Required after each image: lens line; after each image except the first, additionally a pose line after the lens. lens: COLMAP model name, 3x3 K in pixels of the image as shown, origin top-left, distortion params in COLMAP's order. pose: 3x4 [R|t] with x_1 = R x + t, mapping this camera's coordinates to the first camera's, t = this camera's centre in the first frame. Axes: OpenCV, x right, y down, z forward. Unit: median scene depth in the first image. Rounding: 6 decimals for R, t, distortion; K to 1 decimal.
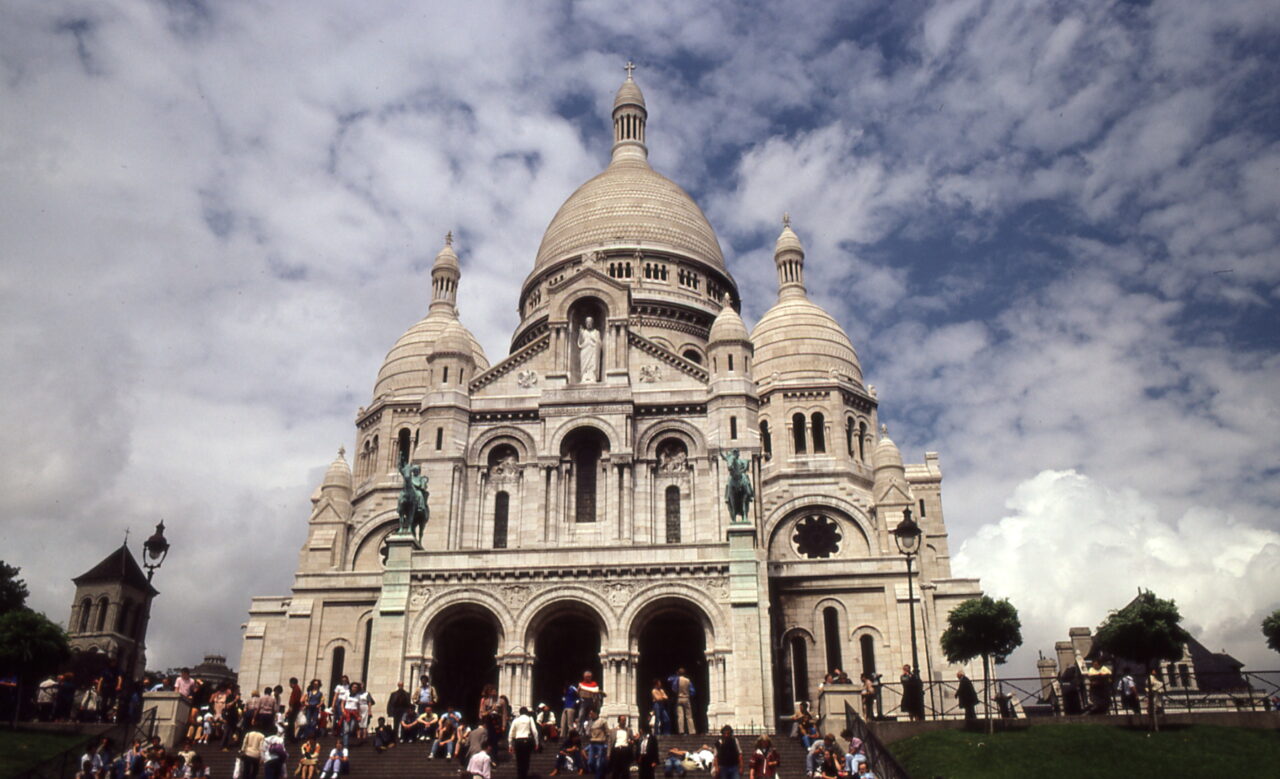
lens RADIAL K [[1159.7, 0, 614.6], [0, 1159.7, 437.7], [0, 0, 1]] dist [-0.106220, -0.000391]
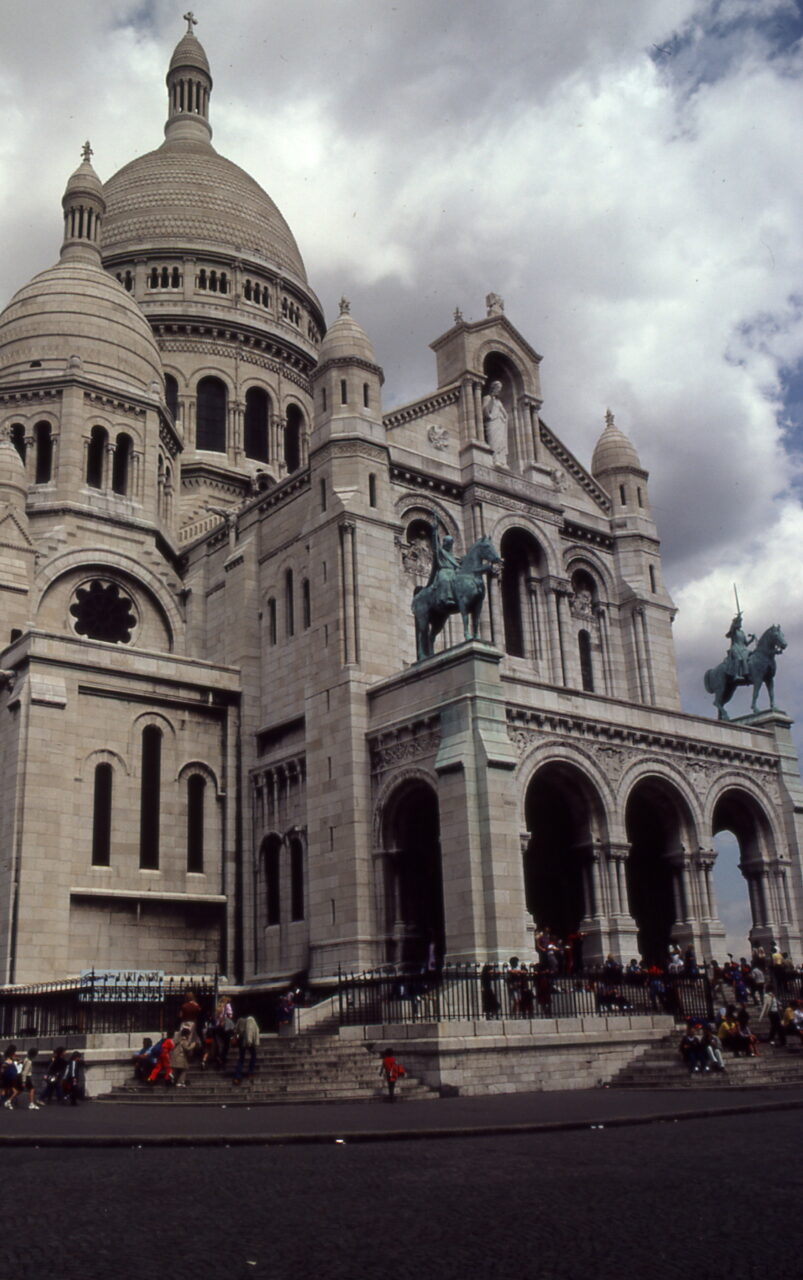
lens RADIAL K [[1191.8, 0, 399.4], [0, 1191.8, 686.1], [0, 0, 1]] dist [-0.090737, -0.002165]
pose [[0.730509, 0.172366, 0.660792, -0.569067], [-0.254462, 0.966643, 0.029162, 0.085587], [-0.633723, -0.189450, 0.750002, 0.444039]]
